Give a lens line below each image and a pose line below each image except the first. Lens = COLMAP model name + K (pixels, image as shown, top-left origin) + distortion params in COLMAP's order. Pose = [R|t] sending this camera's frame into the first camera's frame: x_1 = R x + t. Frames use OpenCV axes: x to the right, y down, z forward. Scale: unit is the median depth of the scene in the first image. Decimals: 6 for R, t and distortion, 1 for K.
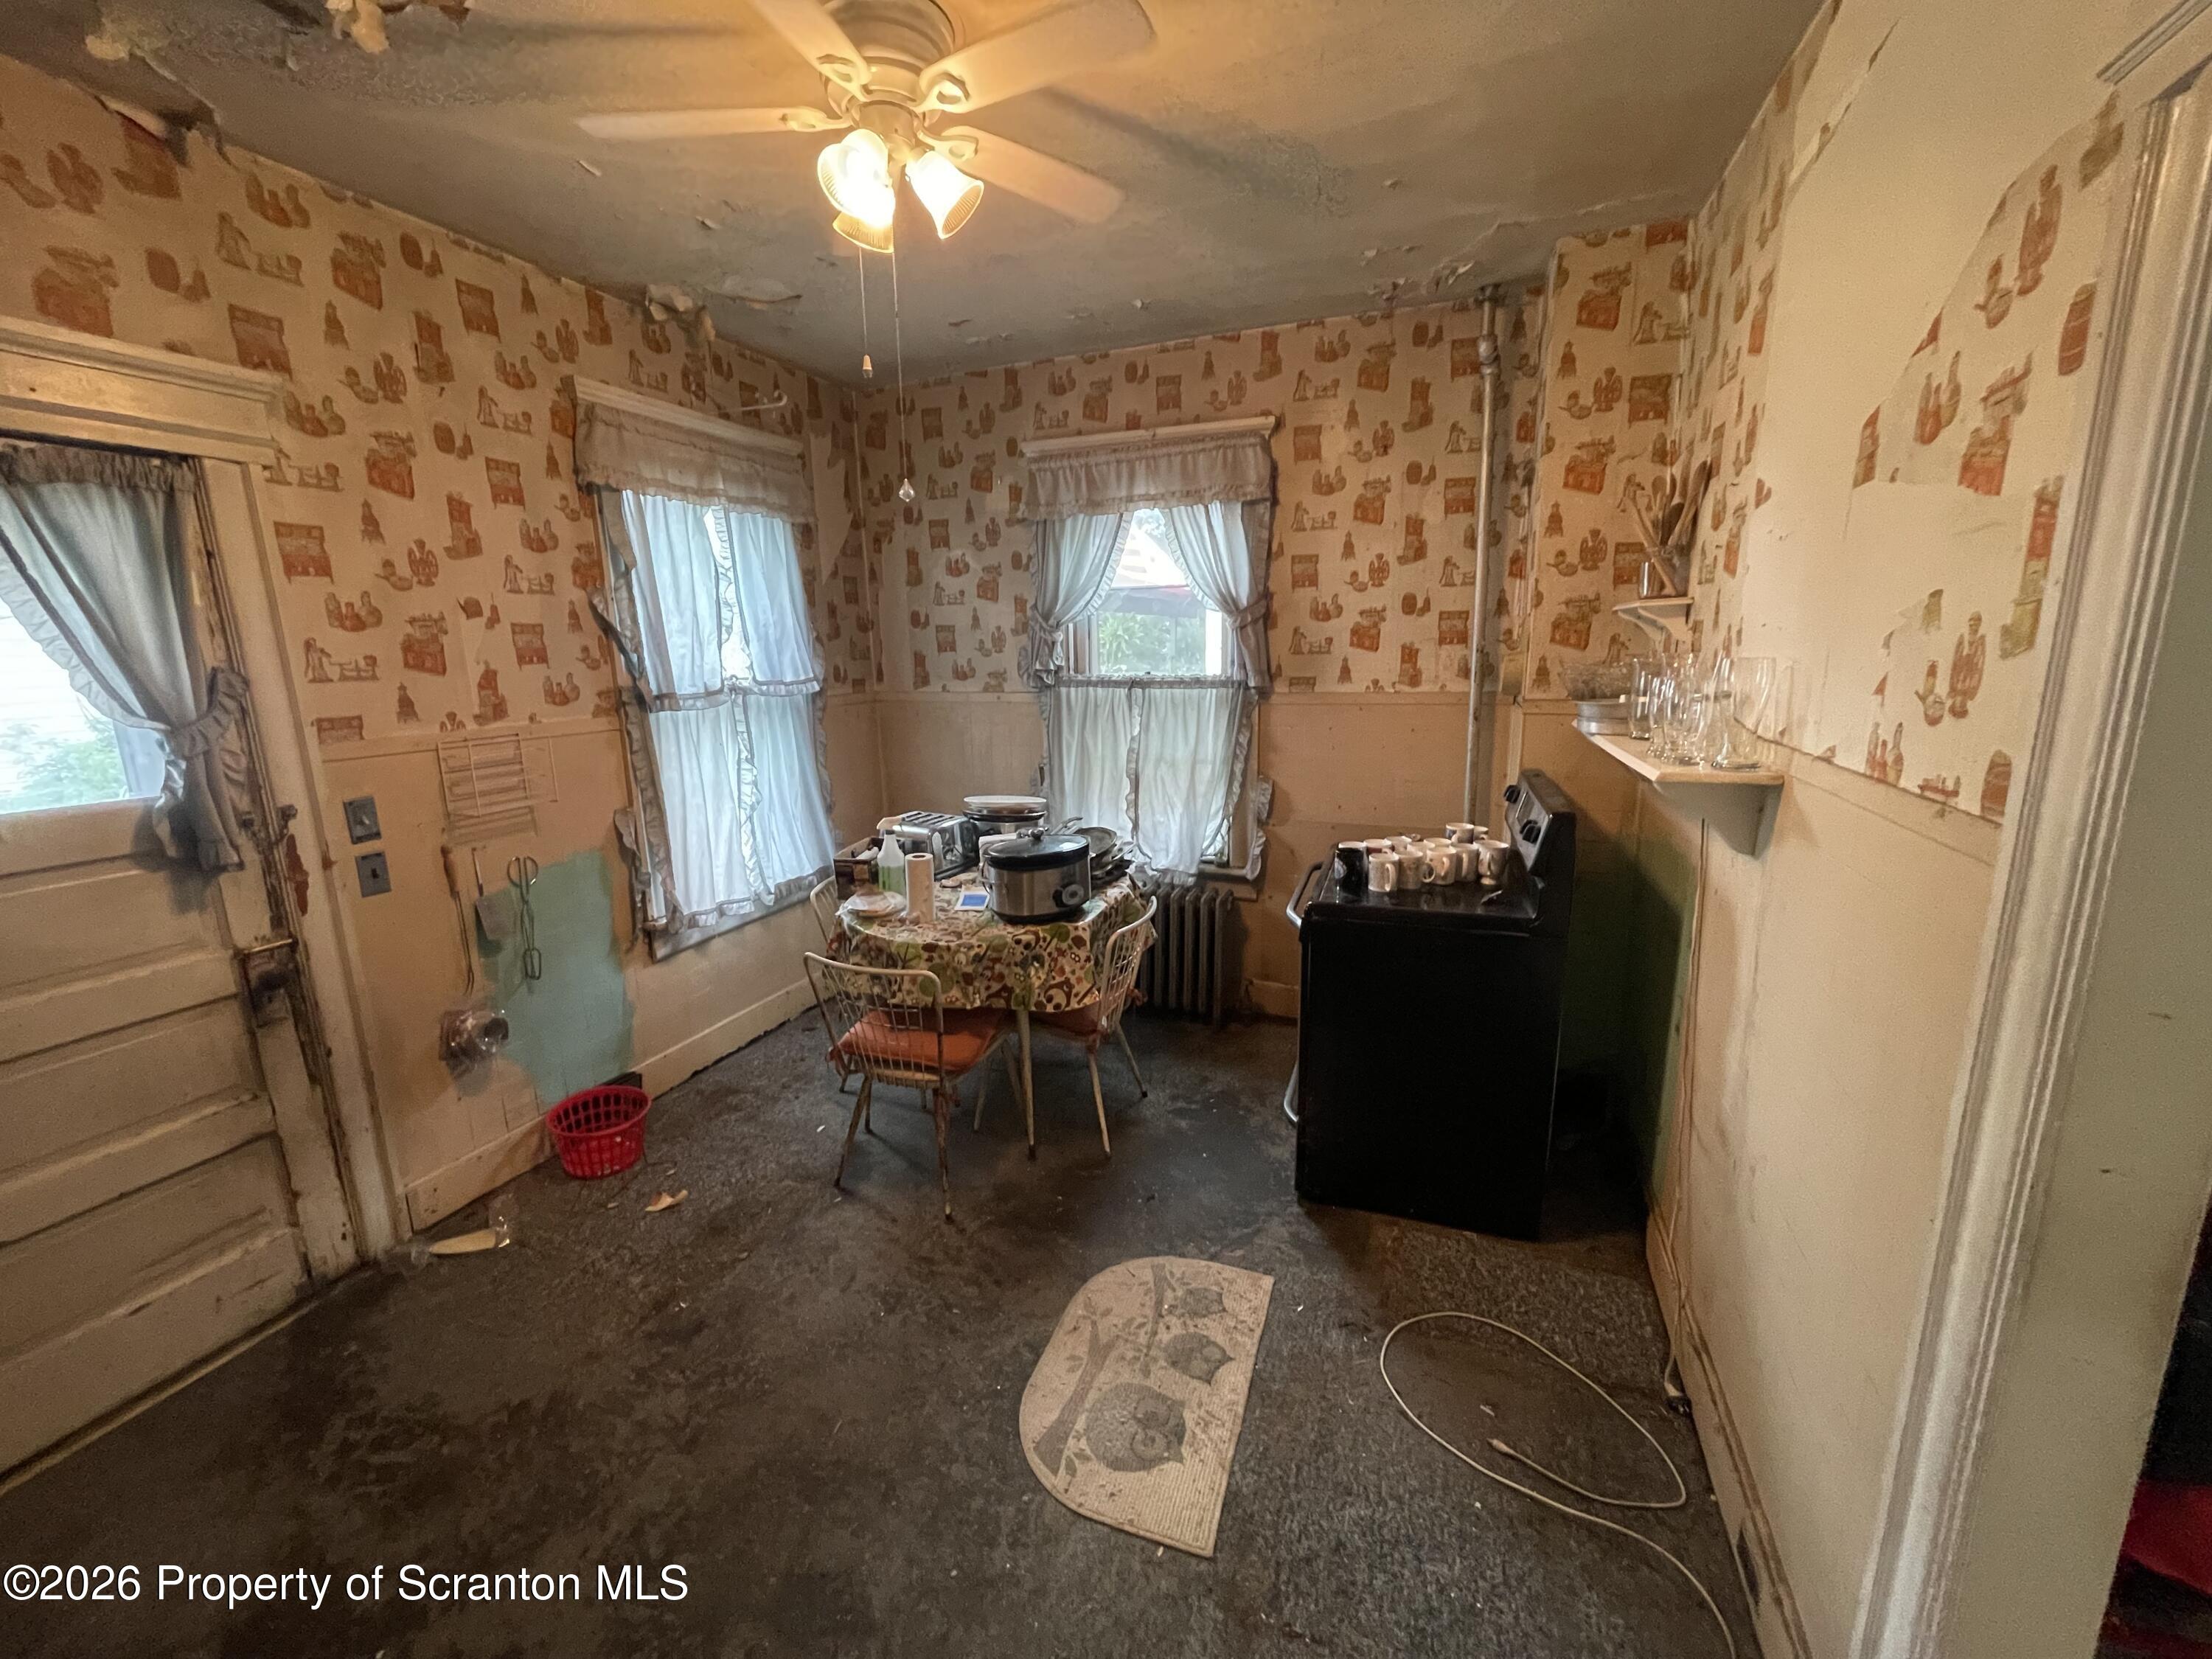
lens RADIAL K [[884.3, 0, 1096.6], [0, 884.3, 825.3], [0, 0, 1]] dist [-0.002884, 0.000481]
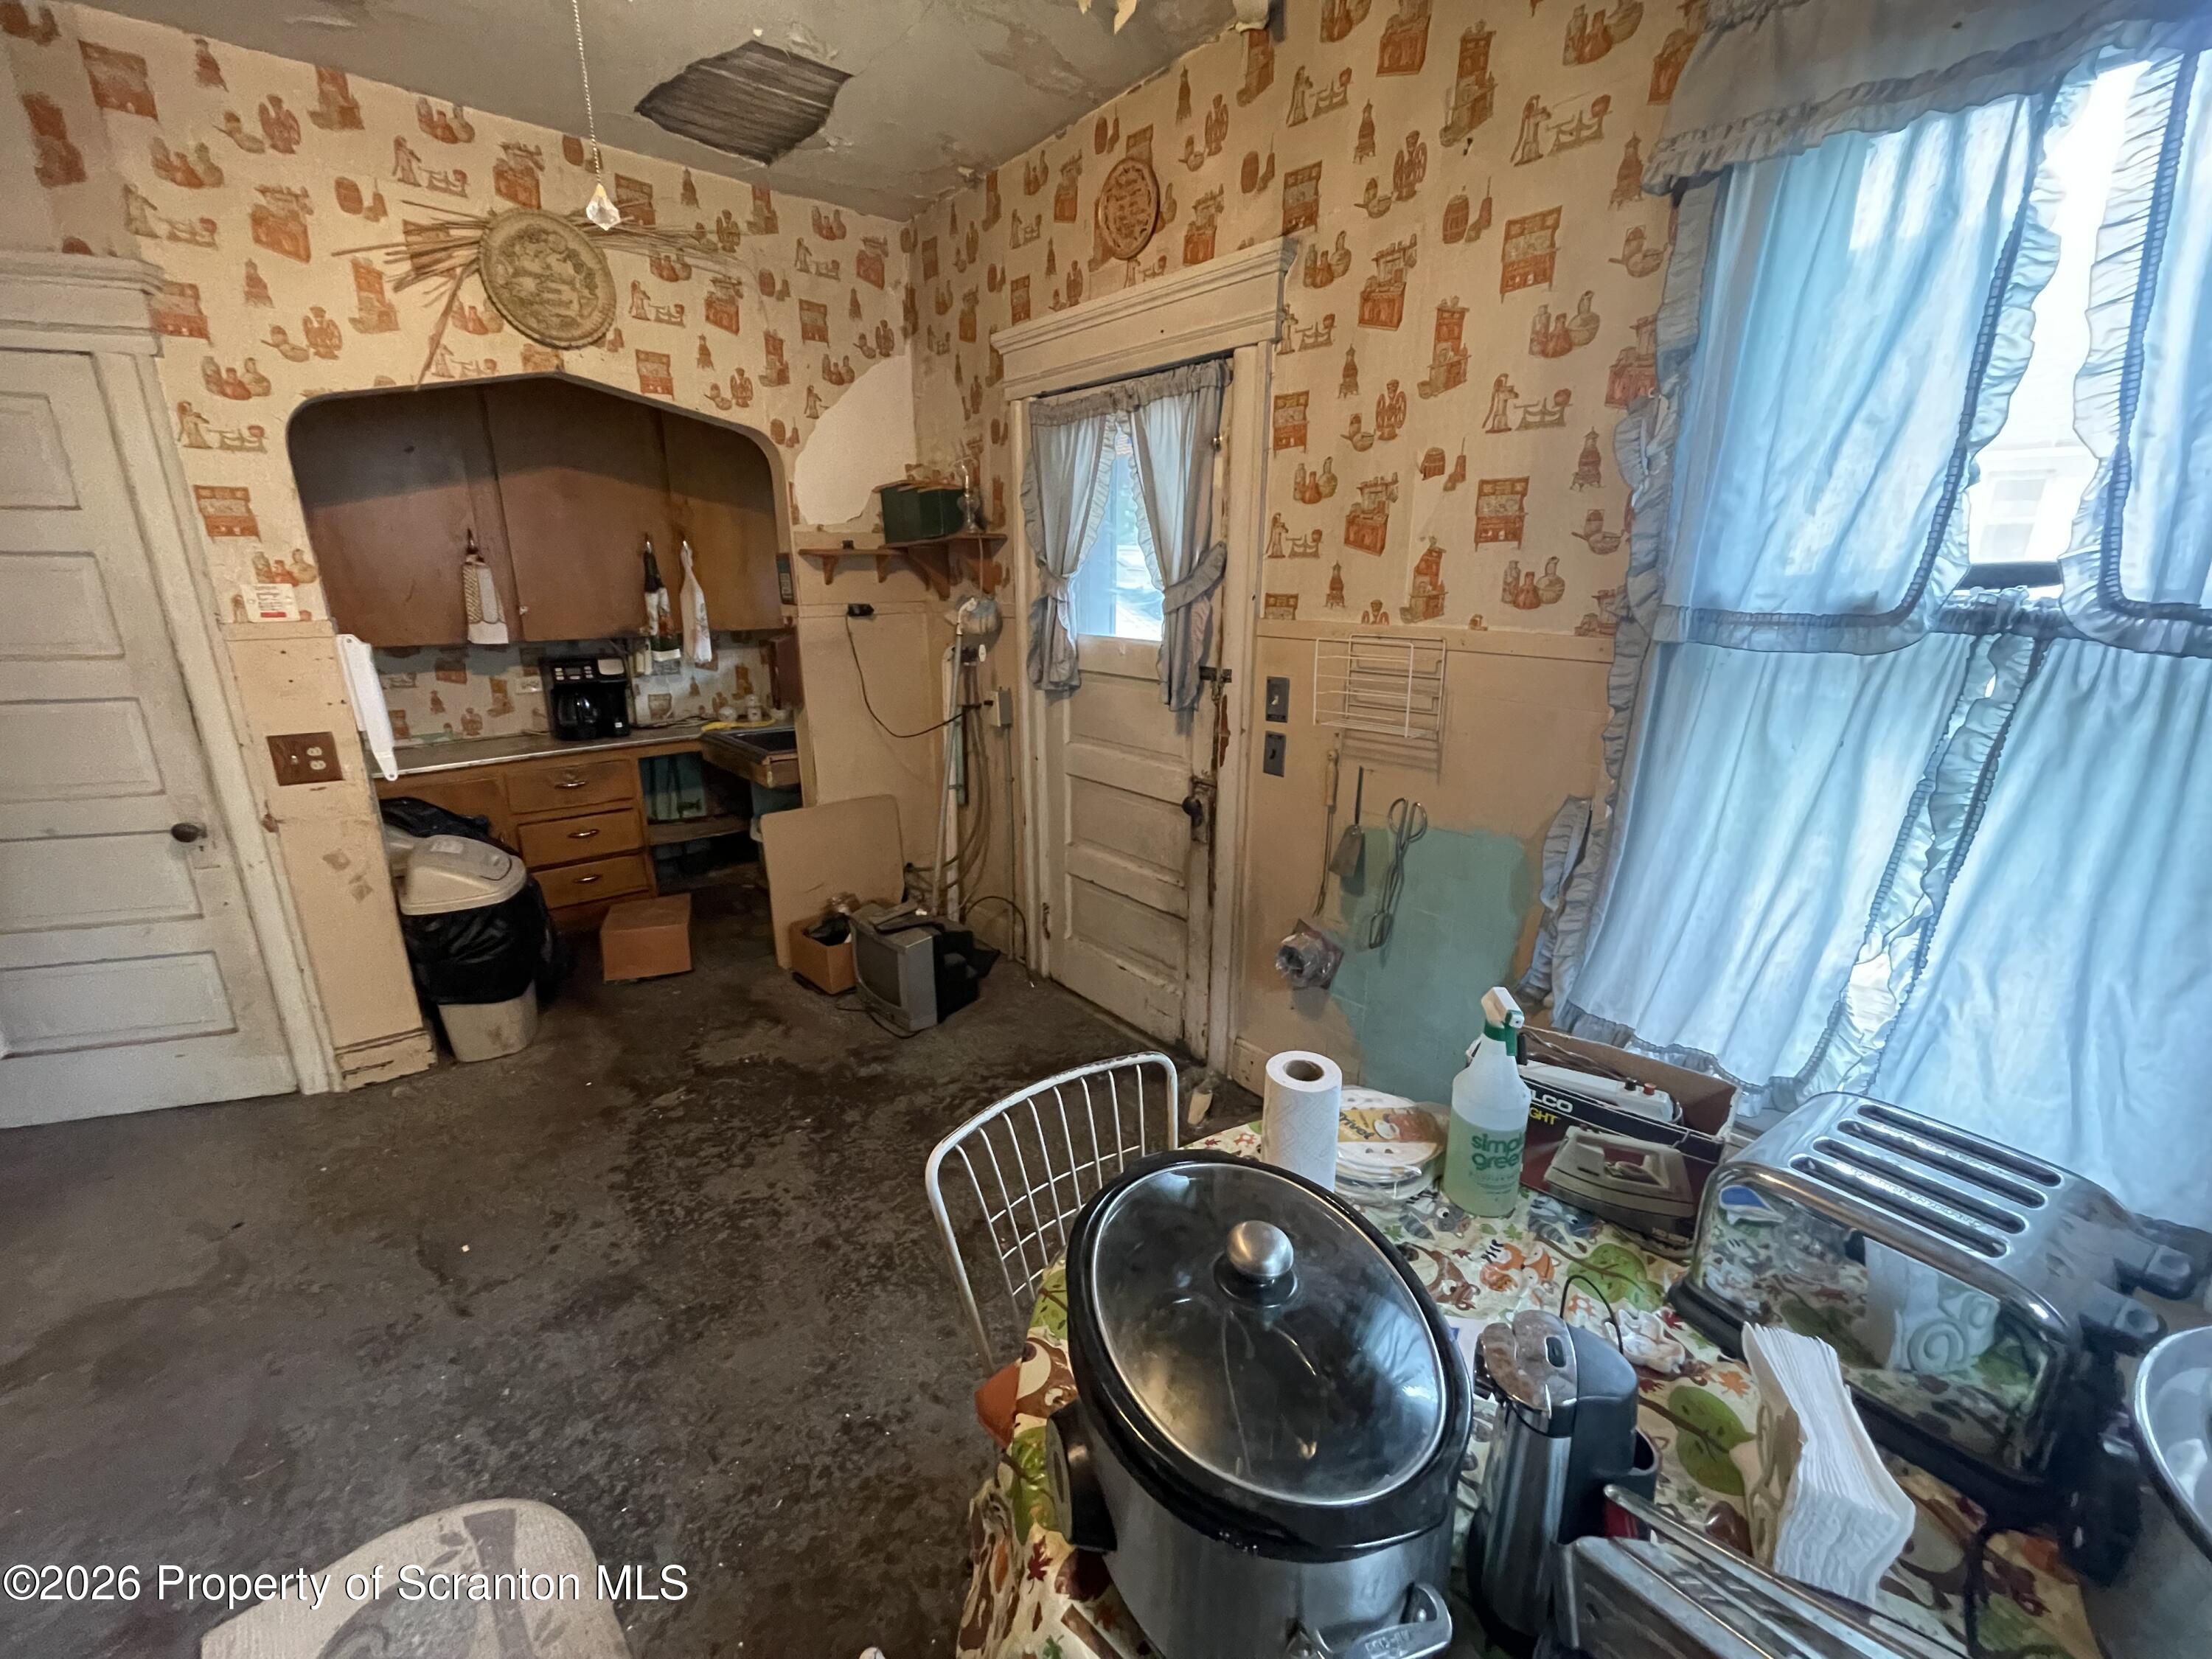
lens RADIAL K [[884.3, 0, 1086.8], [0, 884.3, 824.5], [0, 0, 1]] dist [-0.002884, 0.000481]
pose [[-0.476454, 0.264516, -0.838465, 0.148460], [-0.169320, 0.908210, 0.382734, -0.215590], [0.862741, 0.324324, -0.387932, 1.194673]]
